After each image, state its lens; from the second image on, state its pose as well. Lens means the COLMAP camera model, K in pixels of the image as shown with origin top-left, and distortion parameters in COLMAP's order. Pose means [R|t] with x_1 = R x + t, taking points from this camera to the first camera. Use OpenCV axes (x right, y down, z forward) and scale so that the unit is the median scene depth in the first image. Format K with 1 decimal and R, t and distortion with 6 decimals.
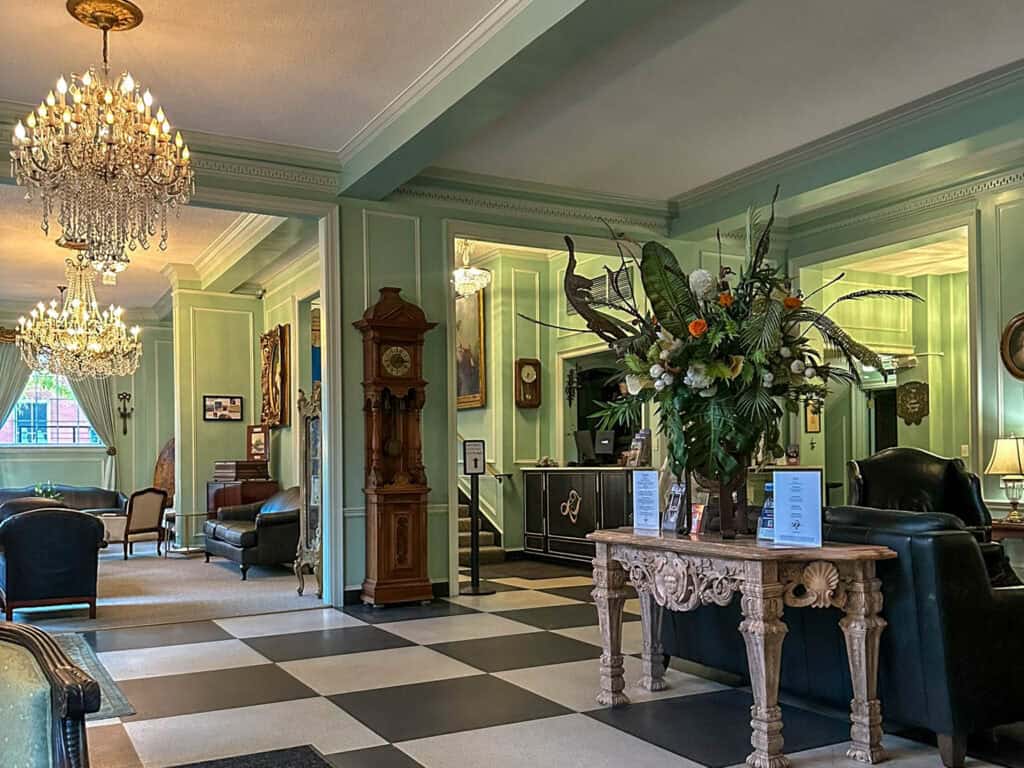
lens RADIAL K [[936.2, 0, 512.0], [0, 936.2, 384.0], [0, 0, 1]] dist [-0.001292, 0.000483]
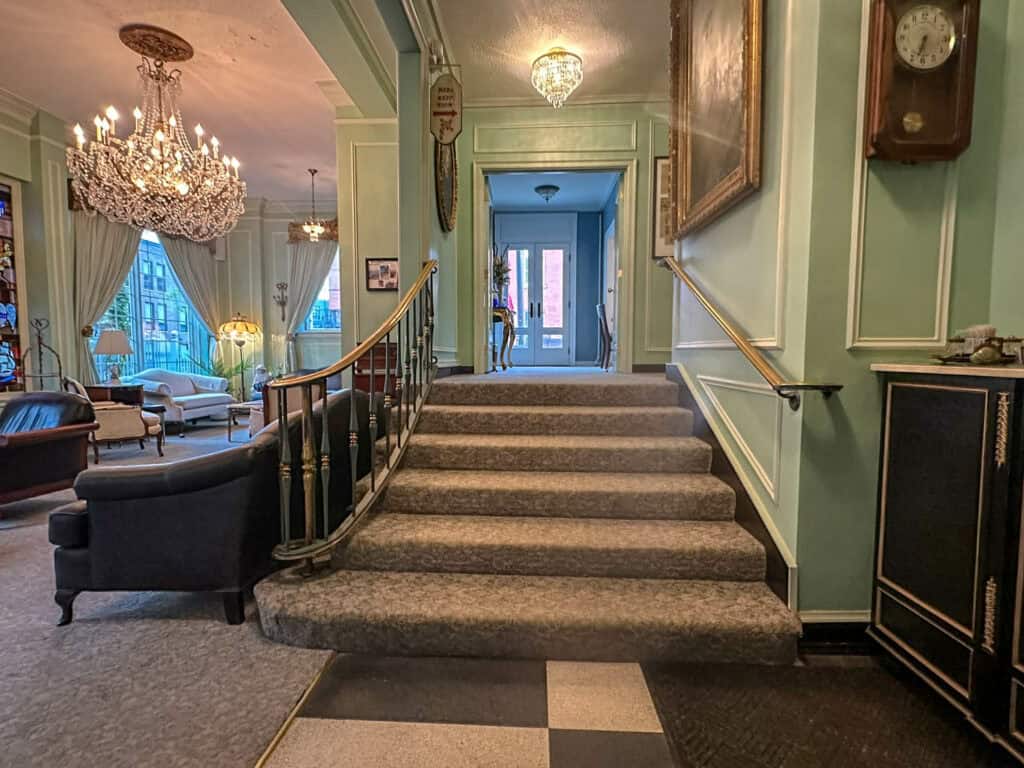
lens RADIAL K [[514.8, 0, 512.0], [0, 514.8, 384.0], [0, 0, 1]] dist [0.001201, 0.000183]
pose [[0.851802, 0.044899, -0.521936, -0.002963], [0.032680, 0.989826, 0.138482, 0.068064], [0.522843, -0.135016, 0.841668, 0.788142]]
